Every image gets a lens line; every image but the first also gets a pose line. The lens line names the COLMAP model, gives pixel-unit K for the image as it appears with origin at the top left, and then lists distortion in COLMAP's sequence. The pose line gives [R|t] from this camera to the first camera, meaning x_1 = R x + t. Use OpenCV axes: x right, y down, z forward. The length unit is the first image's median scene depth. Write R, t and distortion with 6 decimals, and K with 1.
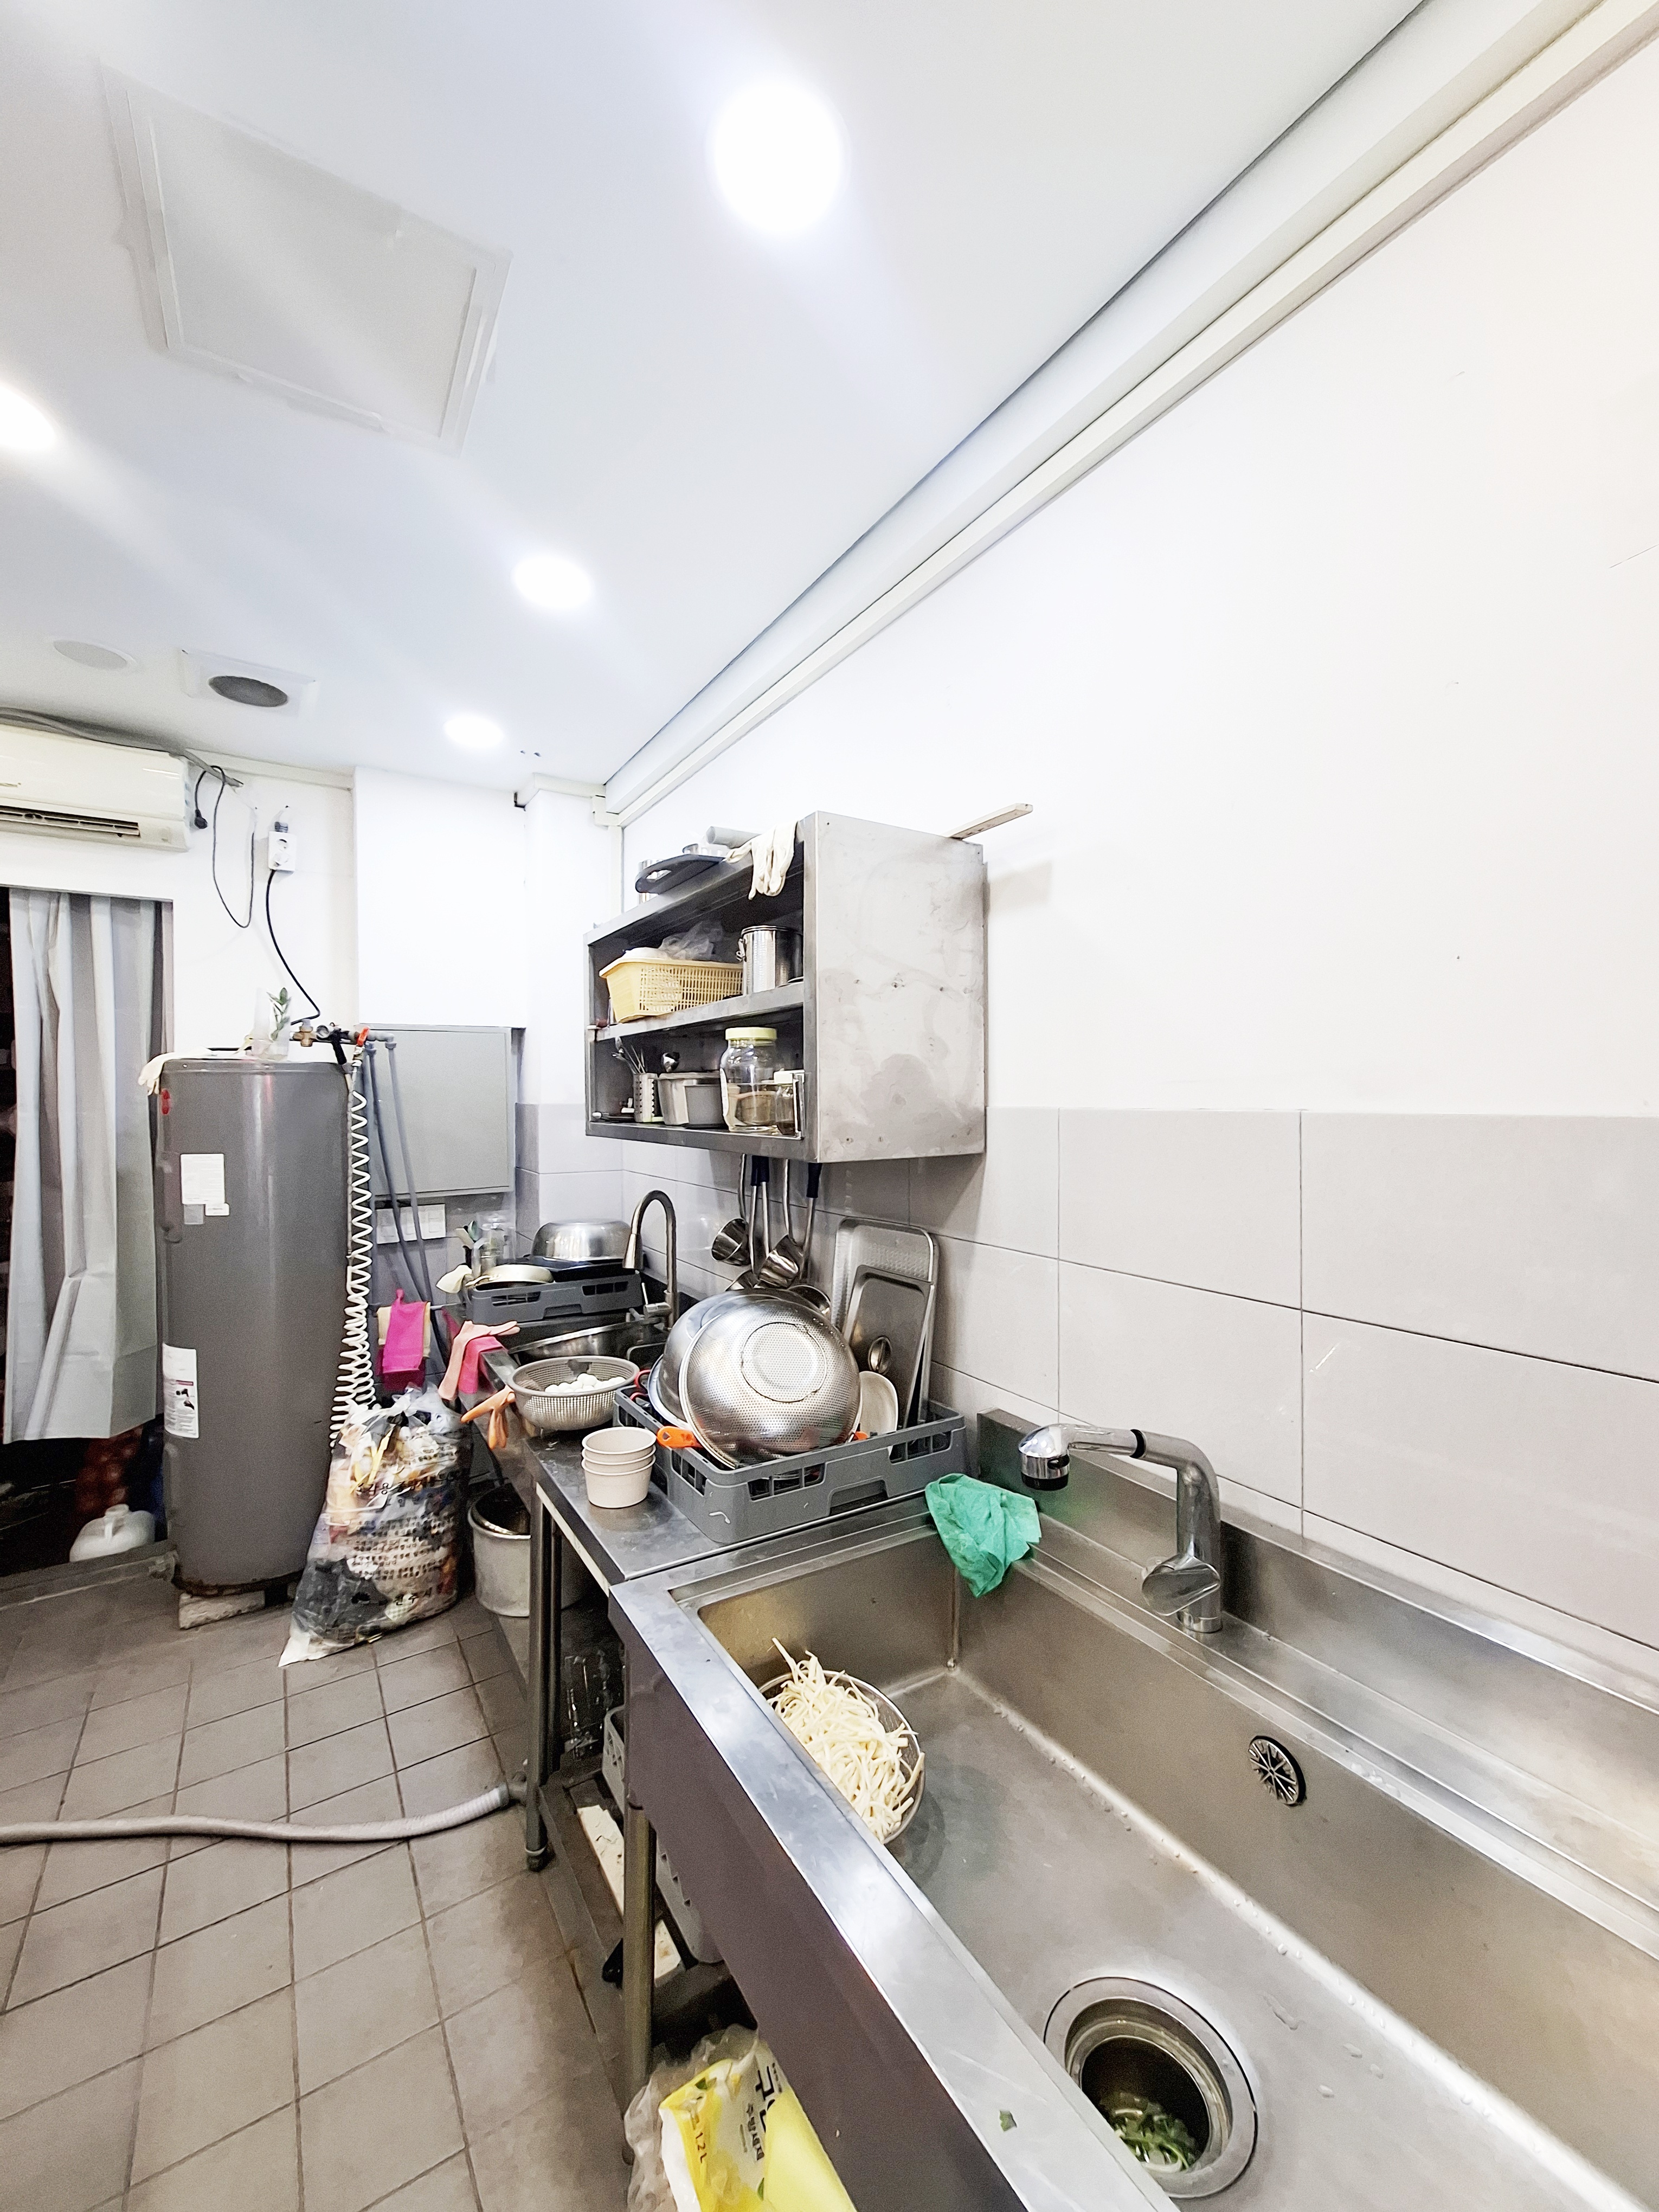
lens RADIAL K [[863.4, 0, 816.0], [0, 863.4, 1103.6], [0, 0, 1]] dist [-0.002738, 0.000009]
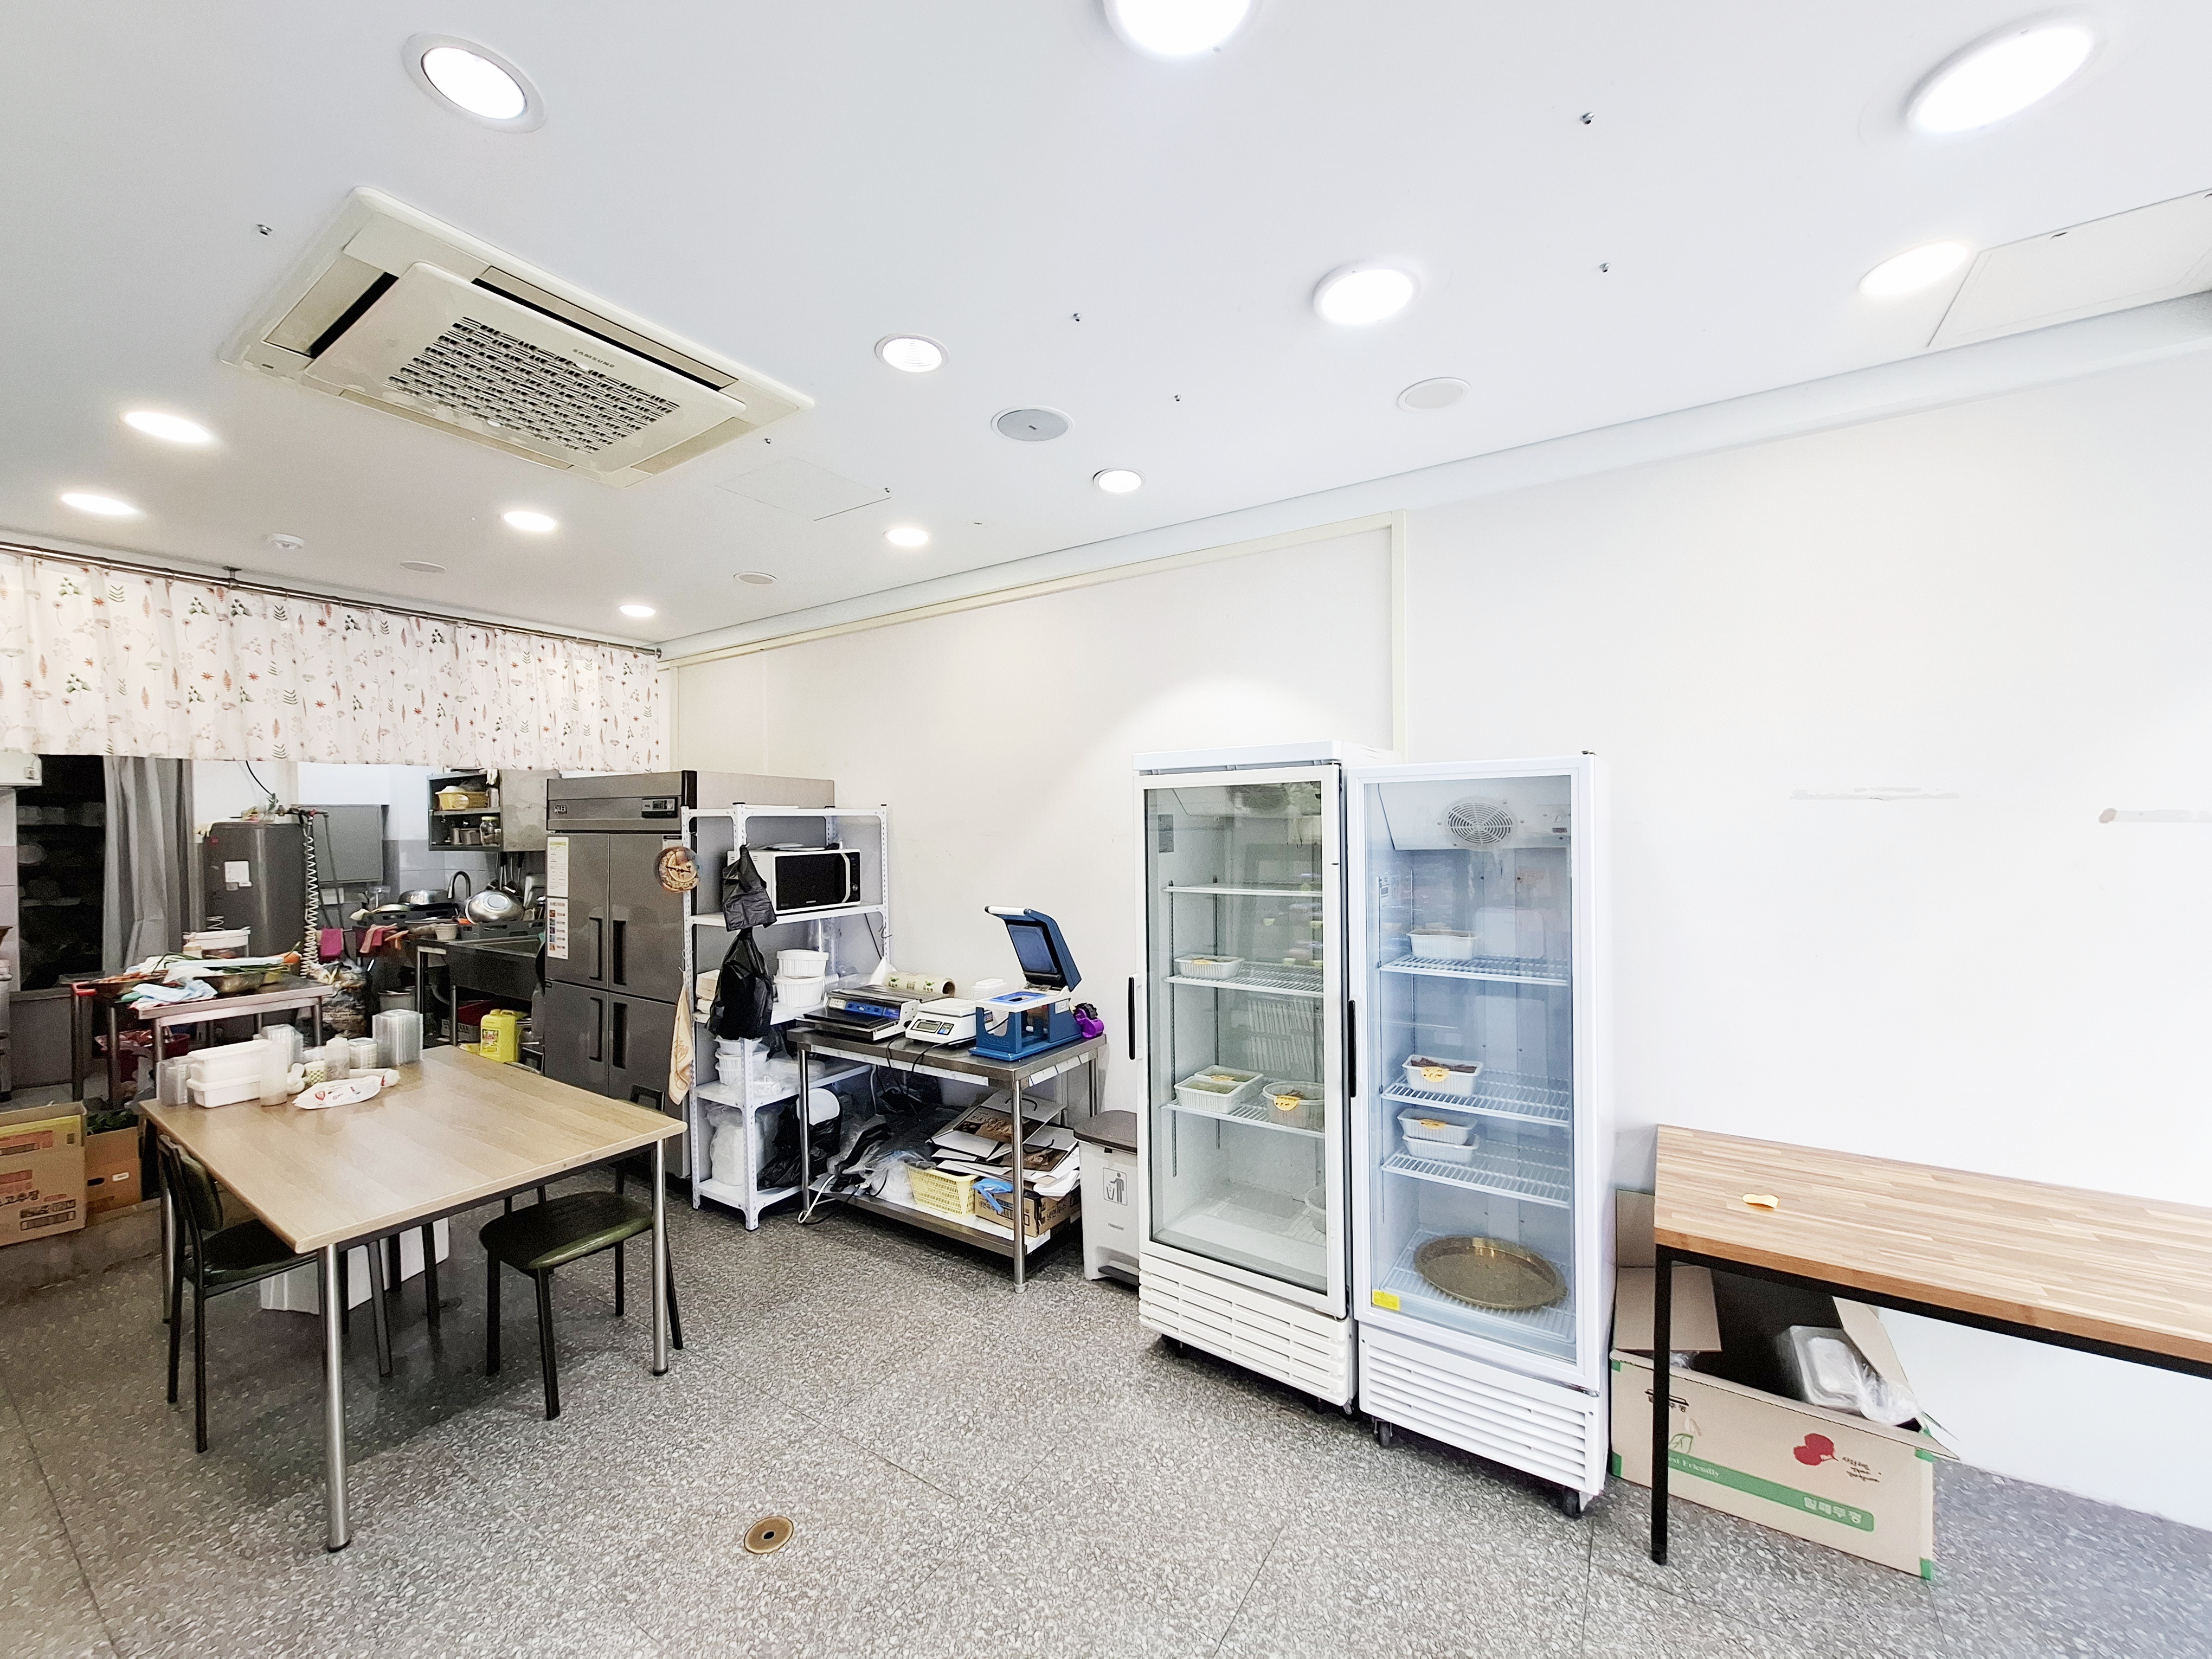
lens RADIAL K [[863.4, 0, 1093.4], [0, 863.4, 837.4], [0, 0, 1]] dist [-0.002738, 0.000009]
pose [[0.908535, -0.012170, 0.417632, 0.483990], [0.012462, 0.999920, 0.002029, 0.015239], [-0.417623, 0.003361, 0.908614, -2.258489]]
